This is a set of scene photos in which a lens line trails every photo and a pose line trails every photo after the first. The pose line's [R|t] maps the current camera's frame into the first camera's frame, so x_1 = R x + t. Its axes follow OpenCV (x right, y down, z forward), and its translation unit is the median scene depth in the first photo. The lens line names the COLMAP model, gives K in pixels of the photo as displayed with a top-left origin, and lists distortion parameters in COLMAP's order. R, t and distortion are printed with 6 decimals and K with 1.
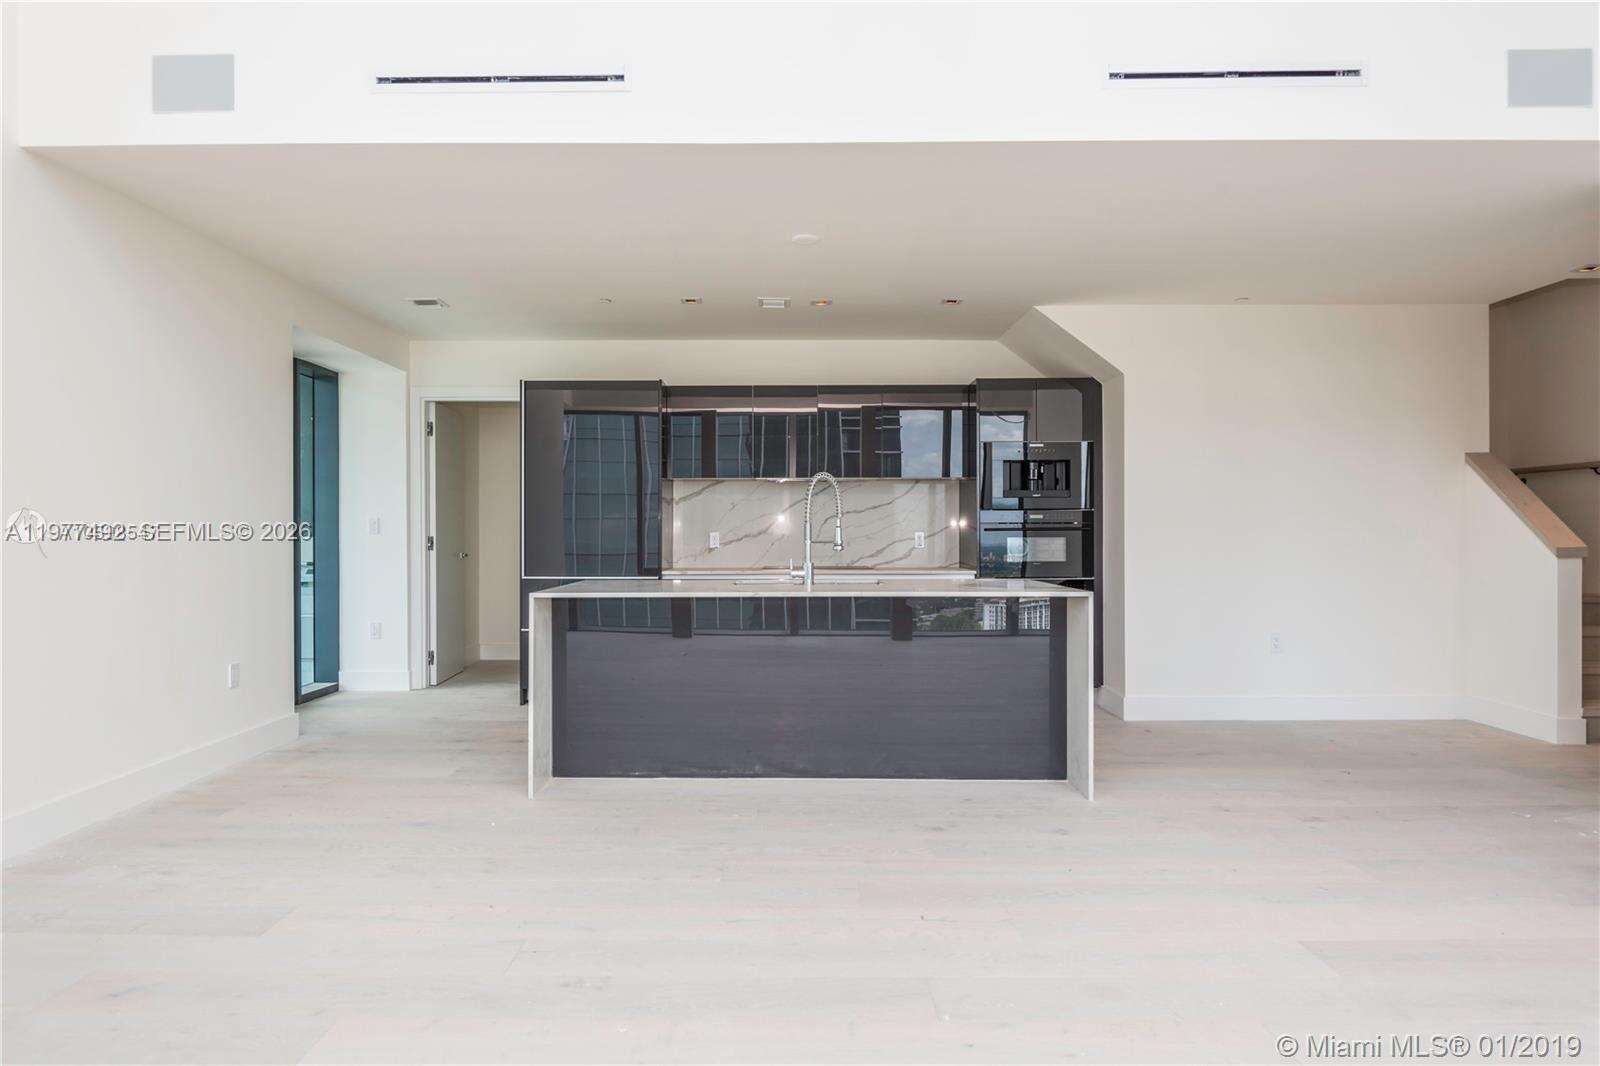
lens RADIAL K [[923.7, 0, 800.3], [0, 923.7, 532.9], [0, 0, 1]] dist [0.001752, 0.000076]
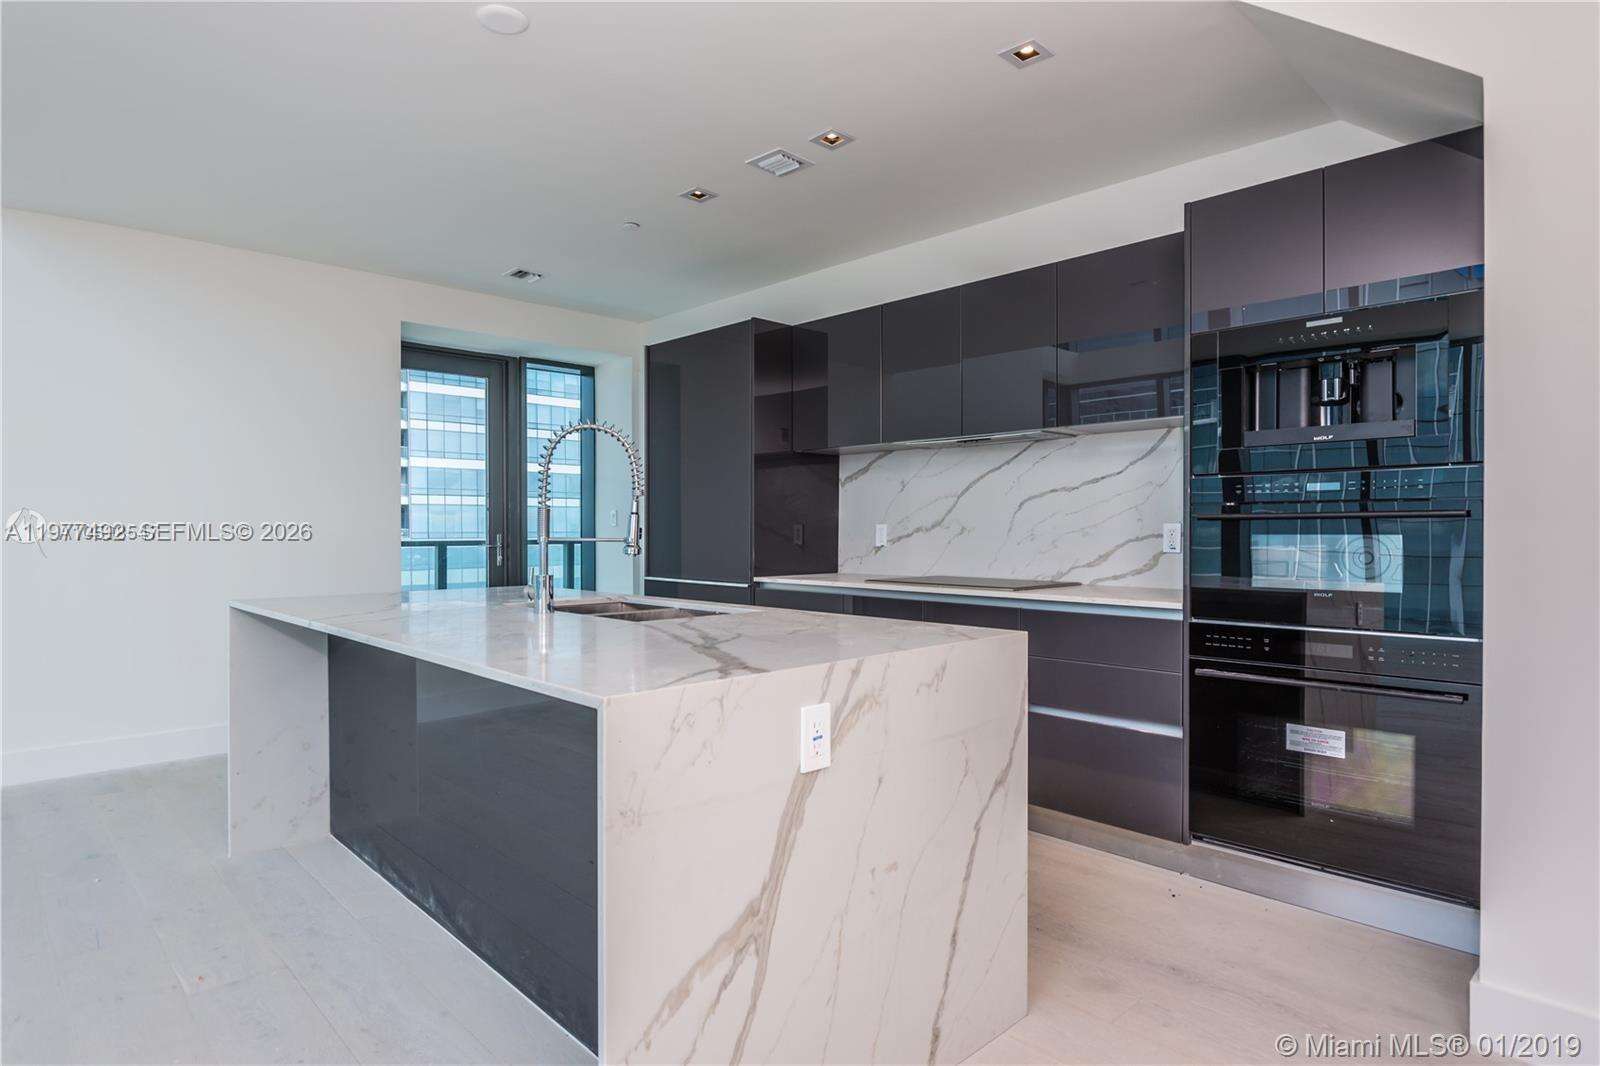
lens RADIAL K [[872.6, 0, 799.8], [0, 872.6, 530.8], [0, 0, 1]] dist [-0.001785, -0.000108]
pose [[0.704640, 0.003881, -0.709554, 0.338077], [-0.005164, 0.999987, 0.000342, 0.004345], [0.709546, 0.003423, 0.704651, 0.483650]]
